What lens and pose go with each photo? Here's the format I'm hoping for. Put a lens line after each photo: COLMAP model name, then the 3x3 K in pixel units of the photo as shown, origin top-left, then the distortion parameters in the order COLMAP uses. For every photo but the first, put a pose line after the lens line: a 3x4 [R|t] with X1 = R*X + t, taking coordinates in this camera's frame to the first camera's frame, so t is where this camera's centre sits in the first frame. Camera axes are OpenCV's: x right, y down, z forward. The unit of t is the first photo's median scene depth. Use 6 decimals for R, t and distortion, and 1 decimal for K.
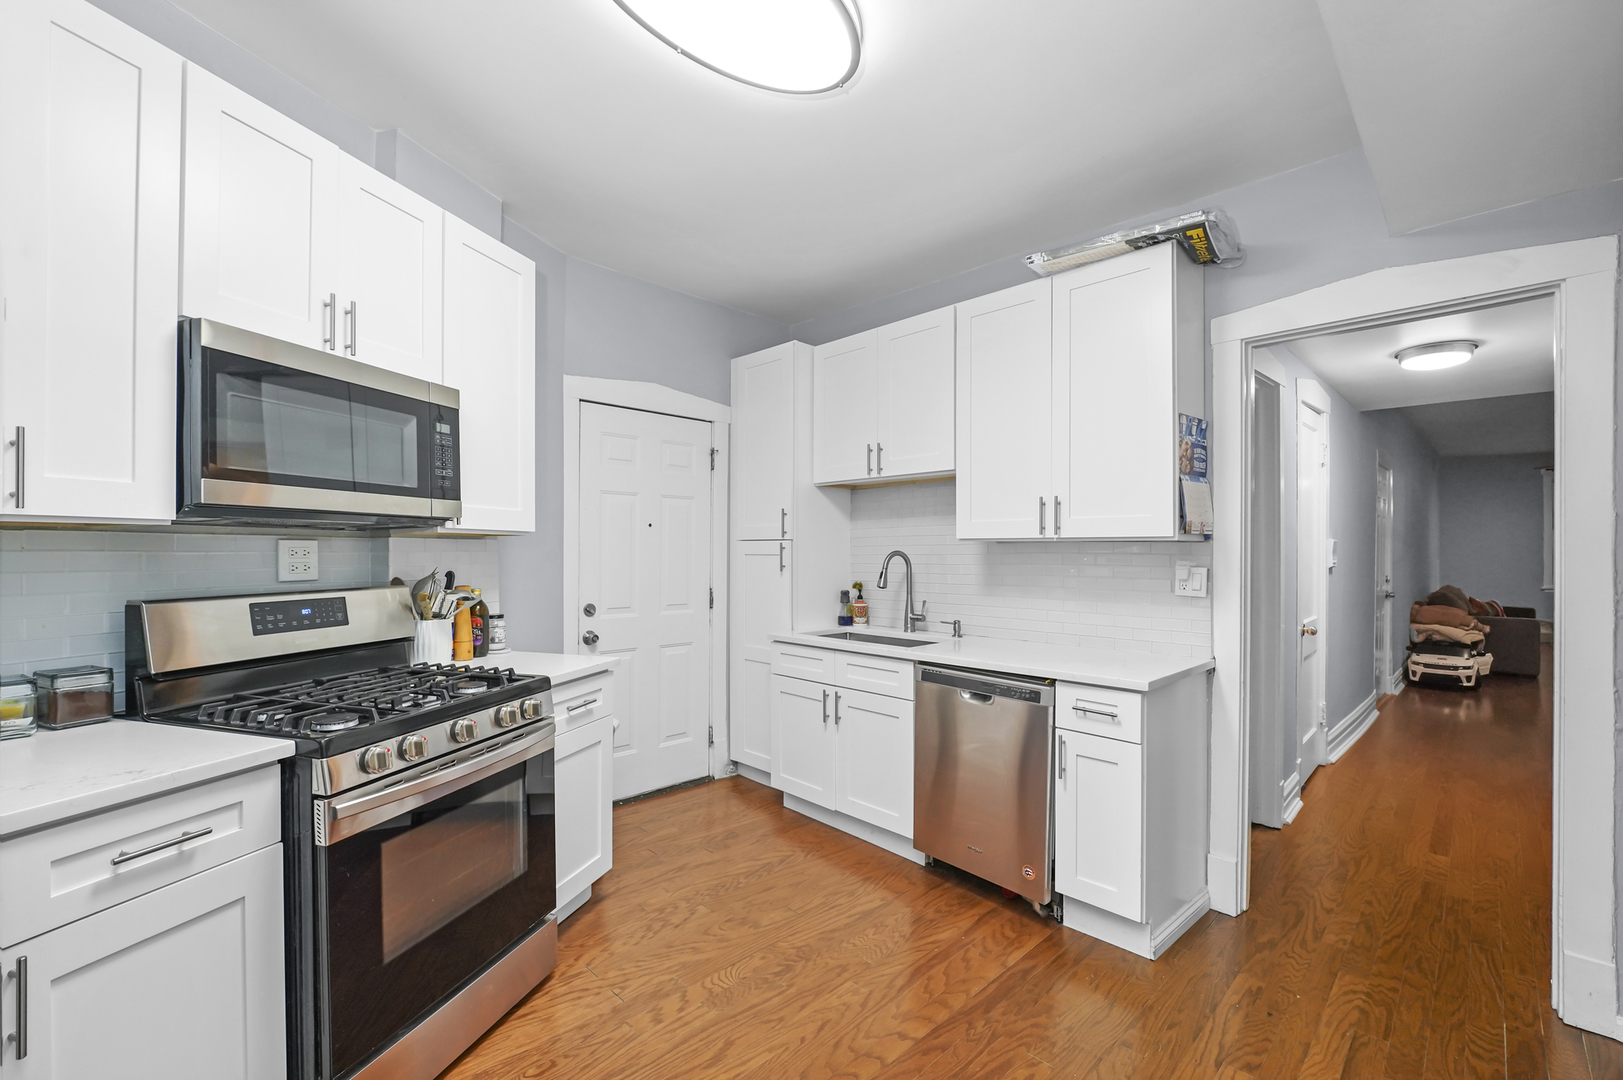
lens RADIAL K [[711.4, 0, 798.0], [0, 711.4, 547.9], [0, 0, 1]] dist [0.001494, -0.000063]
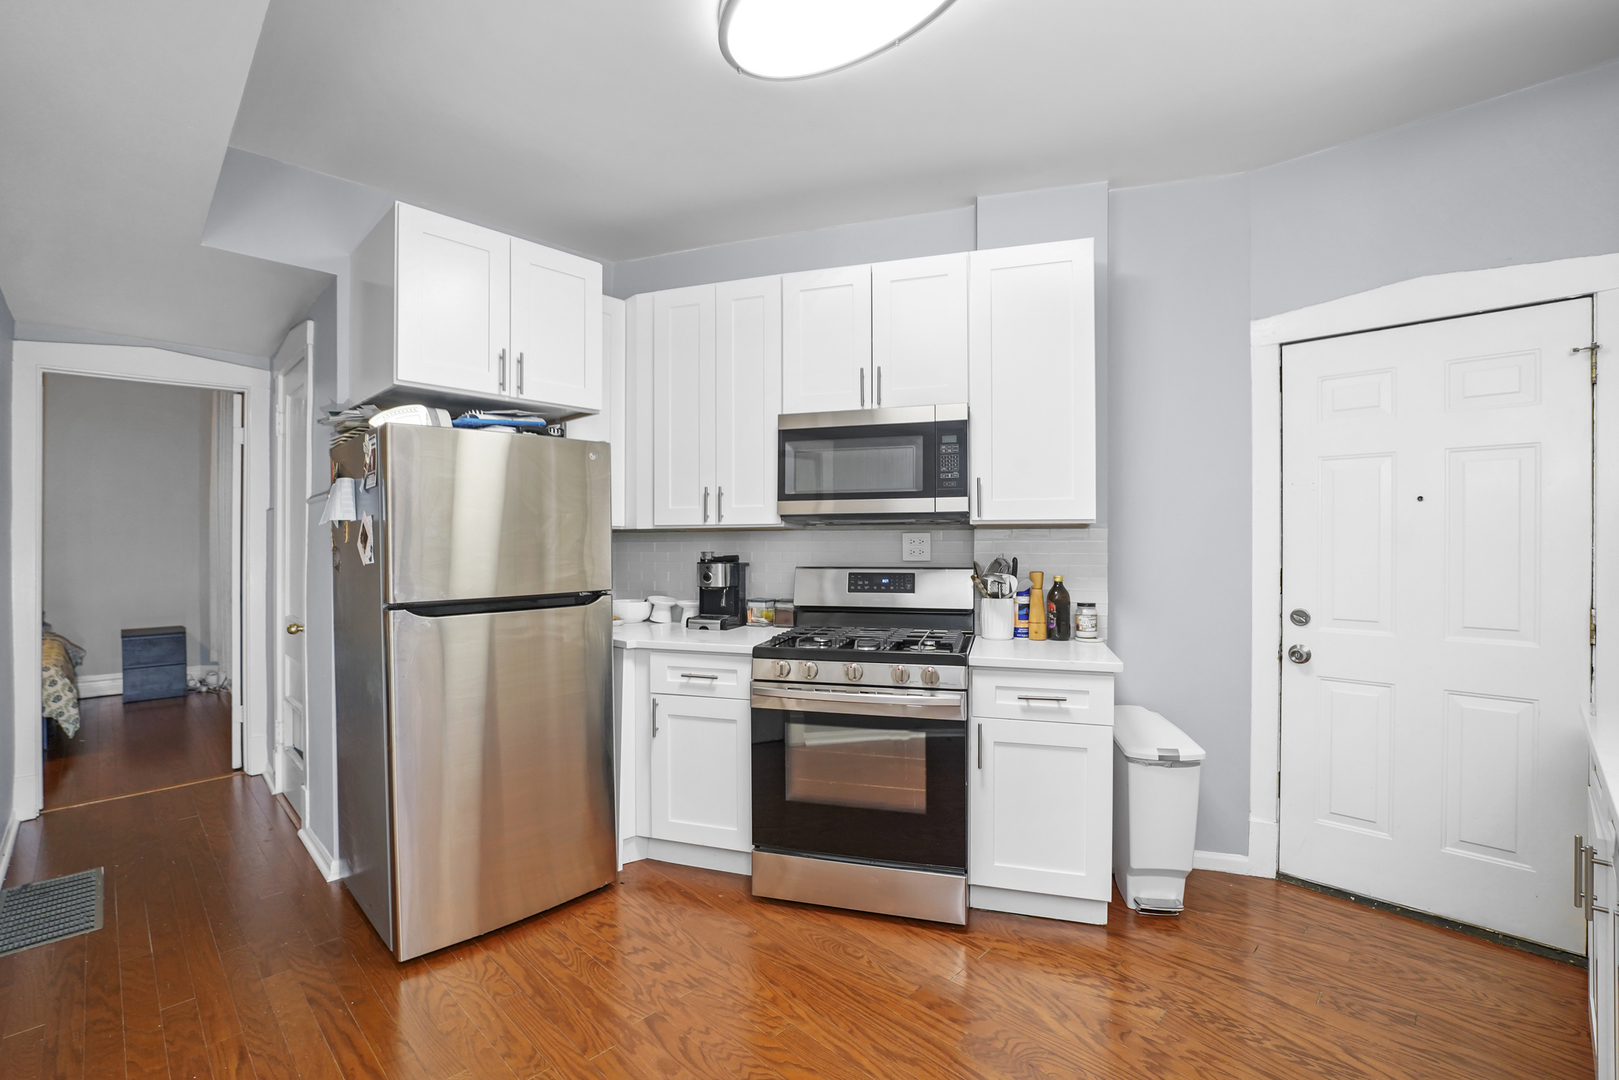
lens RADIAL K [[709.7, 0, 796.0], [0, 709.7, 544.2], [0, 0, 1]] dist [0.001494, -0.000063]
pose [[0.016909, -0.002565, -0.999854, 0.762923], [0.004740, 0.999986, -0.002485, 0.015070], [0.999846, -0.004698, 0.016921, 0.759630]]
